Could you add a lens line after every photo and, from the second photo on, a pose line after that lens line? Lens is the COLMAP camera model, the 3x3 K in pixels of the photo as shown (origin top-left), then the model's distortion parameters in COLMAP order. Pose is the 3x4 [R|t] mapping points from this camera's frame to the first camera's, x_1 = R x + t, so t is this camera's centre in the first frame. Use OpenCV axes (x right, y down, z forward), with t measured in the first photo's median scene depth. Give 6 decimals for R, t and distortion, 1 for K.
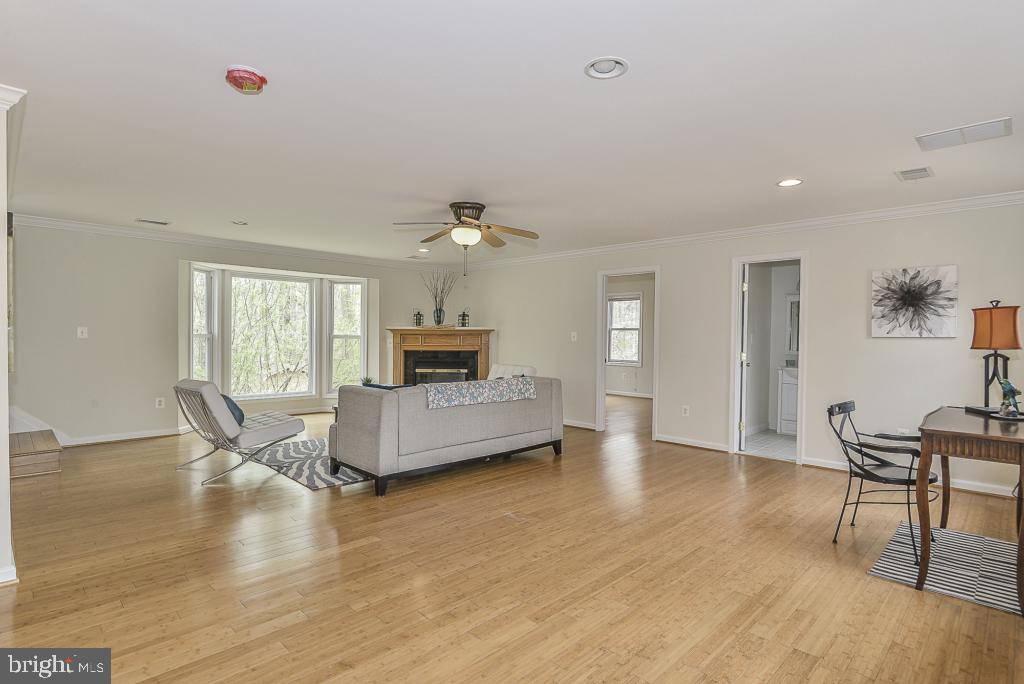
lens RADIAL K [[521.5, 0, 512.0], [0, 521.5, 342.0], [0, 0, 1]] dist [-0.001428, -0.000543]
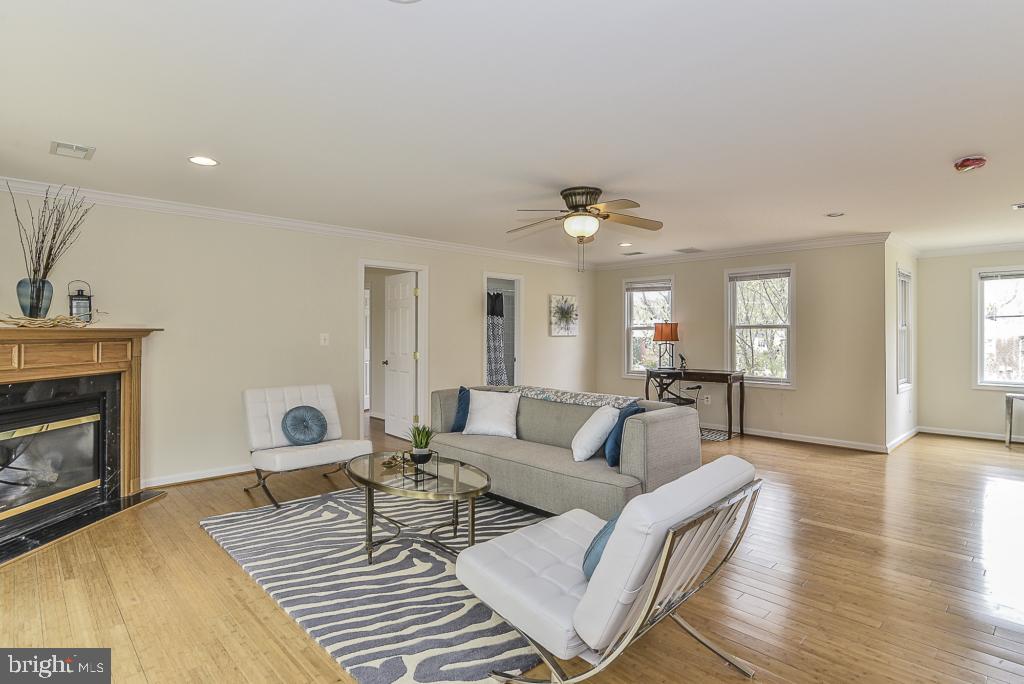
lens RADIAL K [[521.5, 0, 512.0], [0, 521.5, 342.0], [0, 0, 1]] dist [-0.001428, -0.000543]
pose [[0.019714, -0.026785, 0.999447, -0.555580], [0.012694, 0.999567, 0.026538, -0.020001], [-0.999725, 0.012163, 0.020046, 0.634555]]
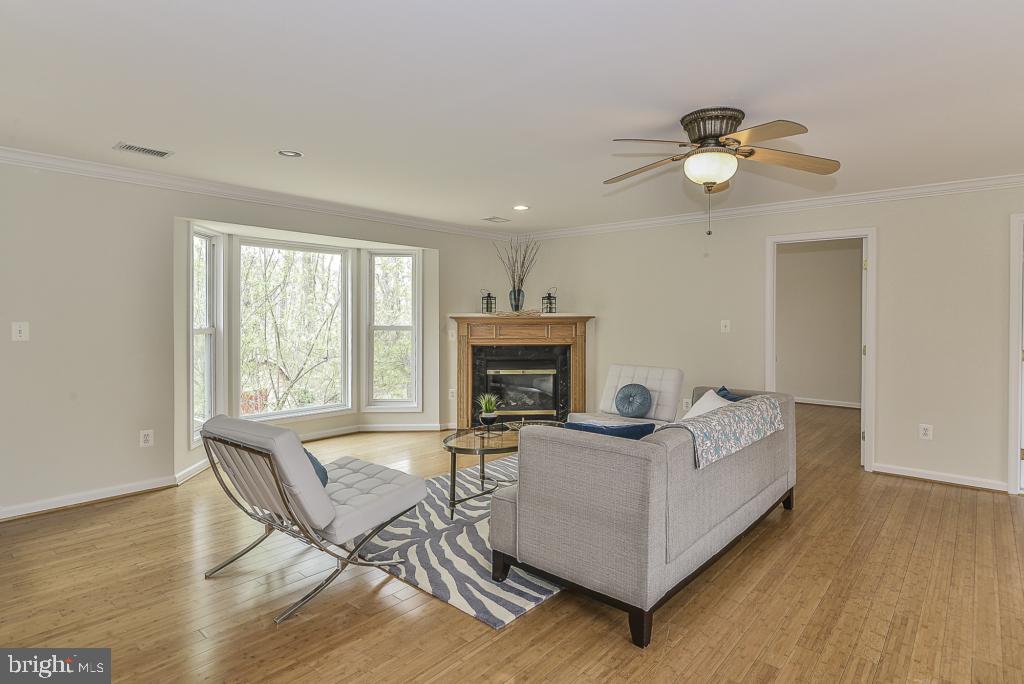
lens RADIAL K [[542.5, 0, 512.4], [0, 542.5, 317.8], [0, 0, 1]] dist [-0.000142, 0.000352]
pose [[0.997472, -0.009538, 0.070416, -0.207055], [0.010298, 0.999892, -0.010446, -0.014842], [-0.070309, 0.011144, 0.997463, 0.229454]]
